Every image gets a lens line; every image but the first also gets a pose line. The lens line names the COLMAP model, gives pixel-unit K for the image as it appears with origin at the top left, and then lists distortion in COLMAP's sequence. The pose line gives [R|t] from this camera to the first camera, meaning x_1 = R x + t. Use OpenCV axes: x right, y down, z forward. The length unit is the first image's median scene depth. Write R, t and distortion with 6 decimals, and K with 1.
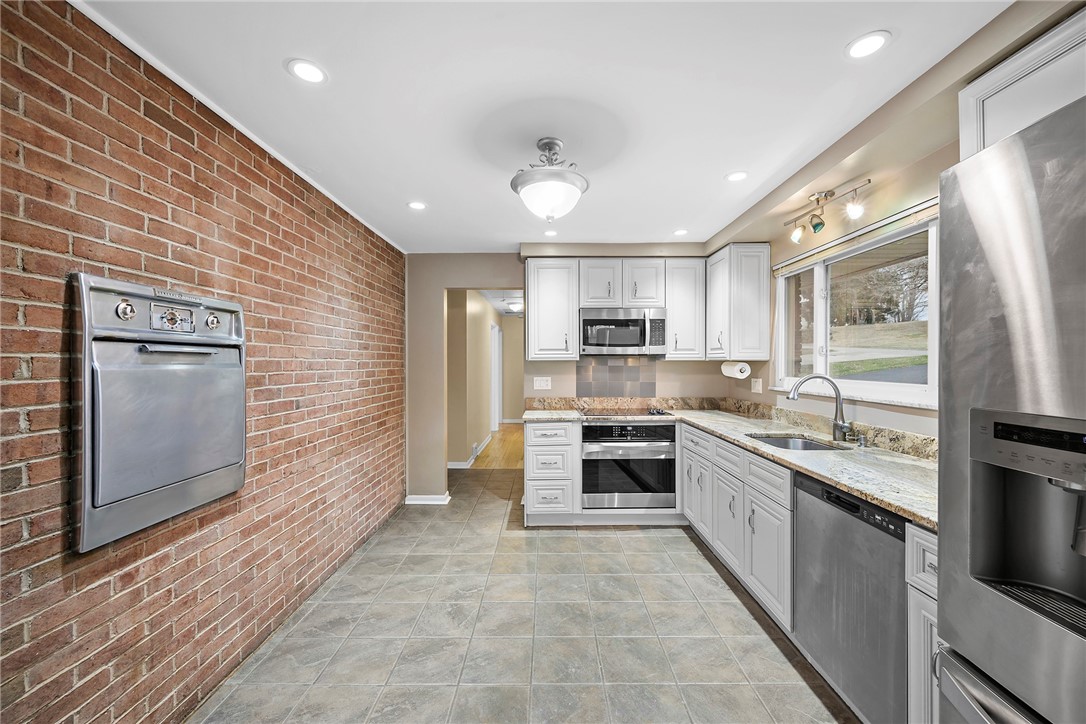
lens RADIAL K [[425.0, 0, 544.4], [0, 425.0, 364.0], [0, 0, 1]] dist [-0.000581, -0.000190]
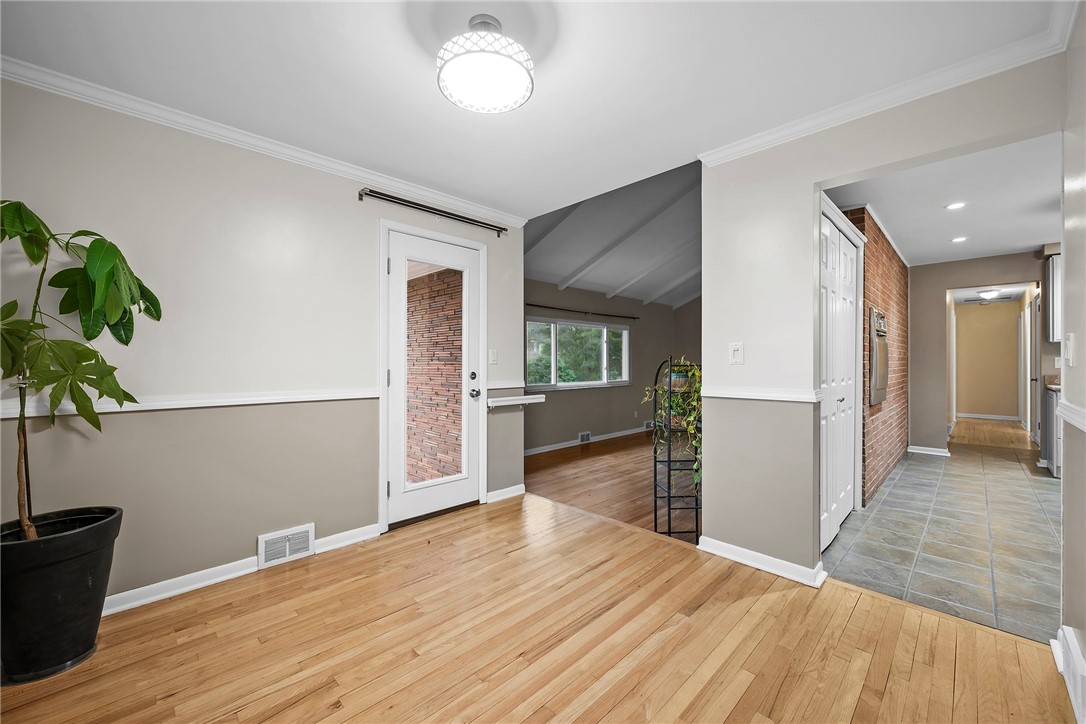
lens RADIAL K [[425.0, 0, 544.4], [0, 425.0, 364.0], [0, 0, 1]] dist [-0.000581, -0.000190]
pose [[0.709342, 0.002218, -0.704861, -0.243492], [-0.002614, 0.999996, 0.000516, 0.065615], [0.704859, 0.001477, 0.709345, -0.976212]]
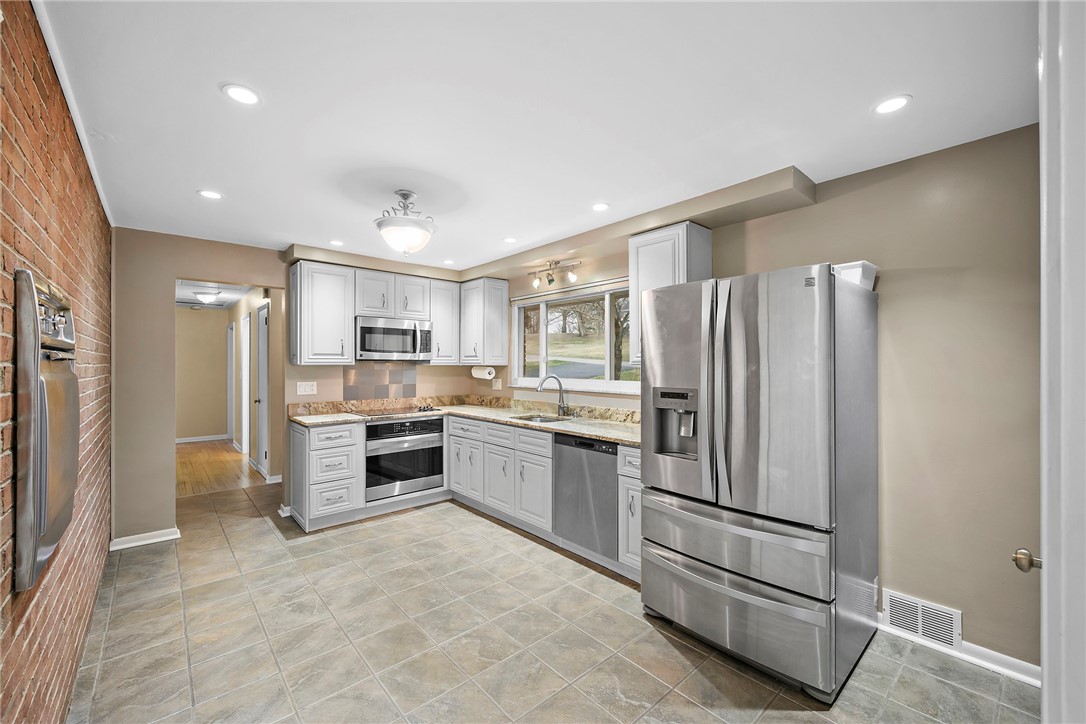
lens RADIAL K [[439.0, 0, 545.2], [0, 439.0, 364.7], [0, 0, 1]] dist [-0.001414, -0.000008]
pose [[0.744457, 0.002432, 0.667666, -0.340097], [-0.000058, 0.999994, -0.003578, -0.006216], [-0.667670, 0.002625, 0.744452, -0.146802]]
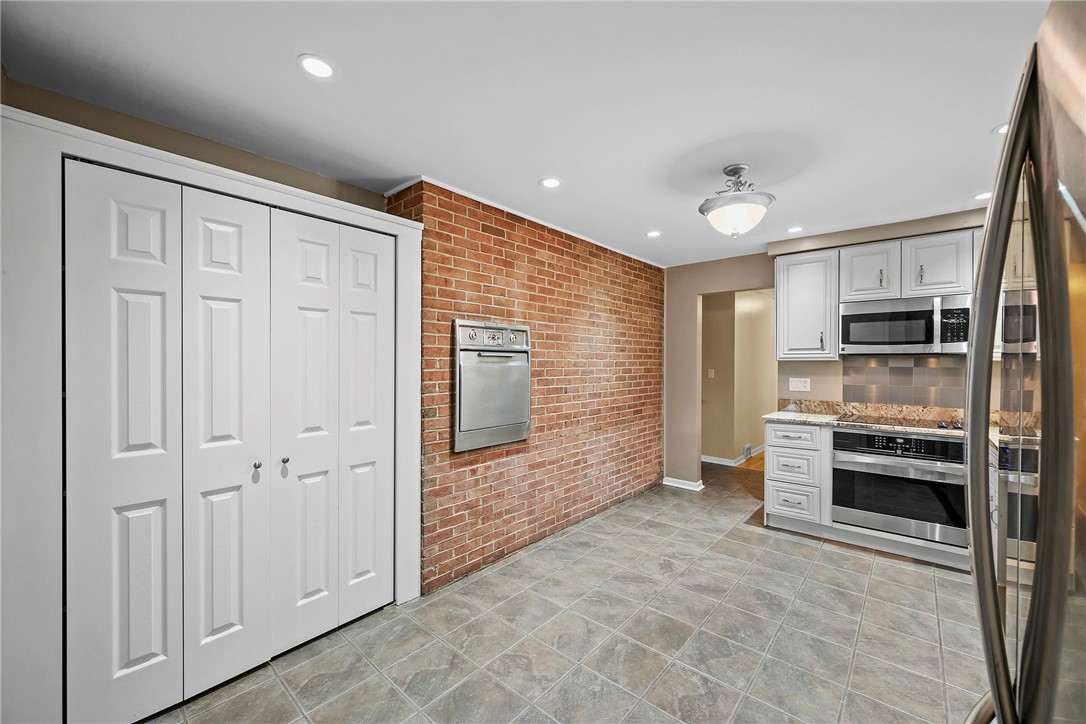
lens RADIAL K [[425.0, 0, 544.4], [0, 425.0, 364.0], [0, 0, 1]] dist [-0.000581, -0.000190]
pose [[0.756989, 0.007599, -0.653383, 0.230885], [-0.006521, 0.999970, 0.004075, -0.000909], [0.653395, 0.001176, 0.757016, -0.115000]]
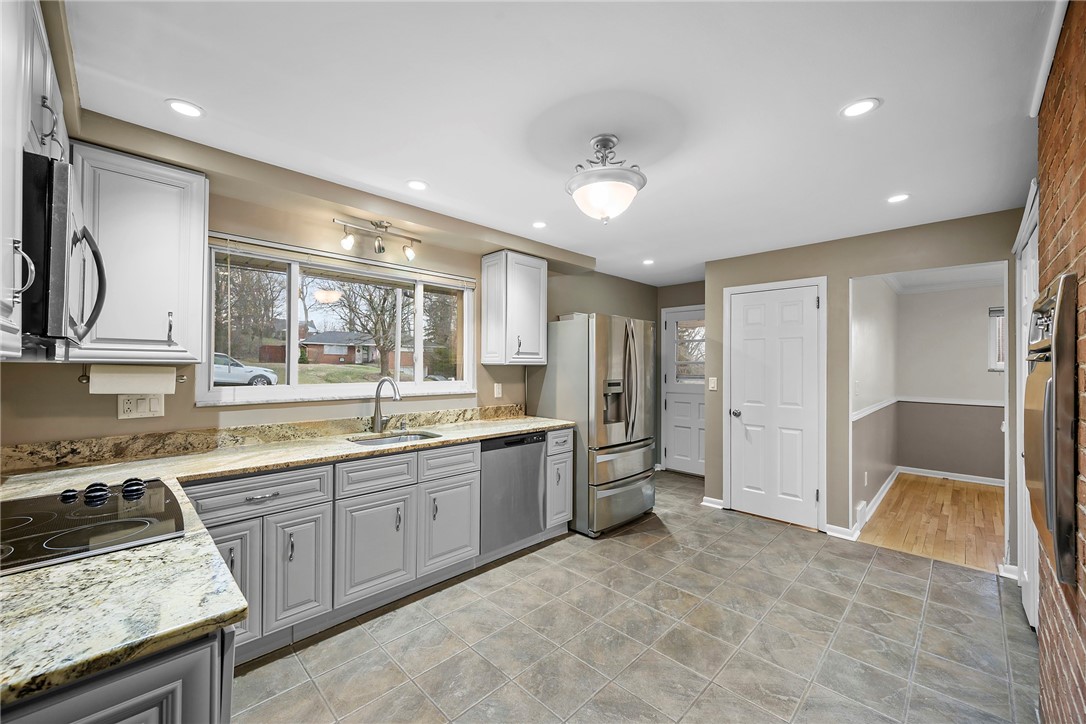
lens RADIAL K [[425.0, 0, 544.4], [0, 425.0, 364.0], [0, 0, 1]] dist [-0.000581, -0.000190]
pose [[-0.713919, 0.001970, 0.700225, -0.351659], [-0.001918, 0.999987, -0.004769, -0.006344], [-0.700225, -0.004748, -0.713906, 1.115633]]
